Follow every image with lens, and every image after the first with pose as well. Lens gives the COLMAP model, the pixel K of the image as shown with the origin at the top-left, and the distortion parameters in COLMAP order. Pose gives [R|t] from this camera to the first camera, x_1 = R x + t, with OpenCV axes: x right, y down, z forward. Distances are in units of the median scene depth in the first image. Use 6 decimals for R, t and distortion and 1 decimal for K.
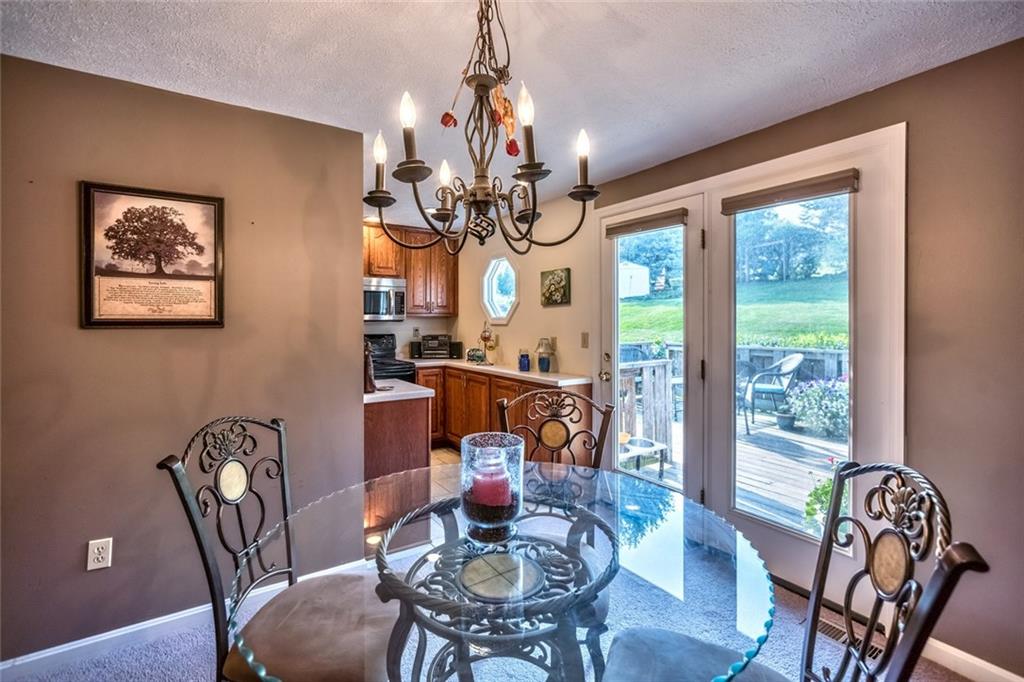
lens RADIAL K [[462.2, 0, 509.0], [0, 462.2, 320.9], [0, 0, 1]] dist [0.000487, 0.000076]
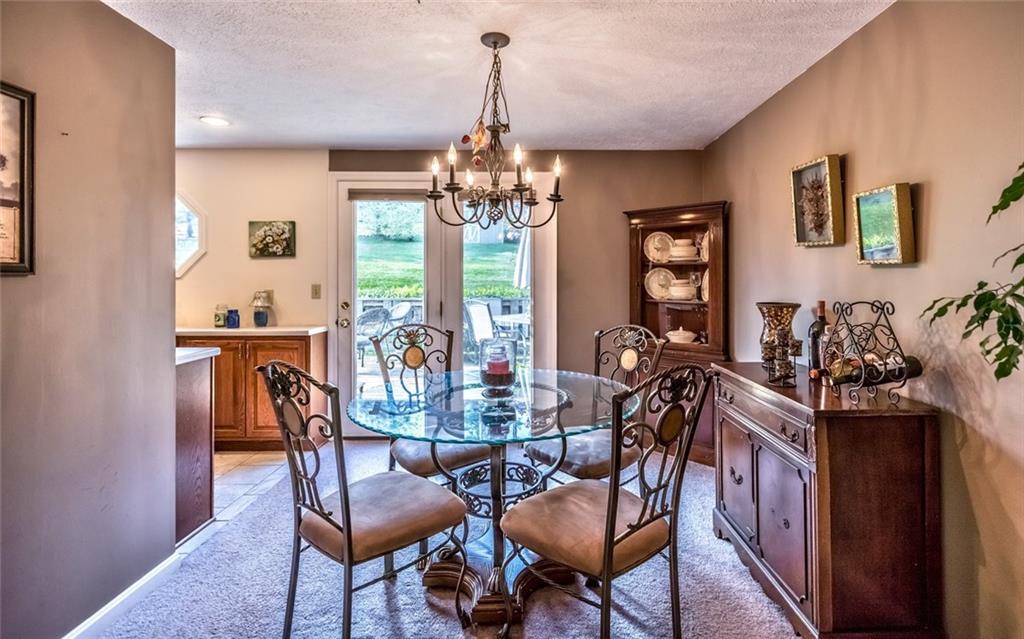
lens RADIAL K [[484.6, 0, 541.0], [0, 484.6, 272.9], [0, 0, 1]] dist [-0.000072, 0.000060]
pose [[0.538055, 0.009608, 0.842855, -0.512450], [-0.000776, 0.999940, -0.010904, 0.010835], [-0.842909, 0.005213, 0.538030, -0.033114]]
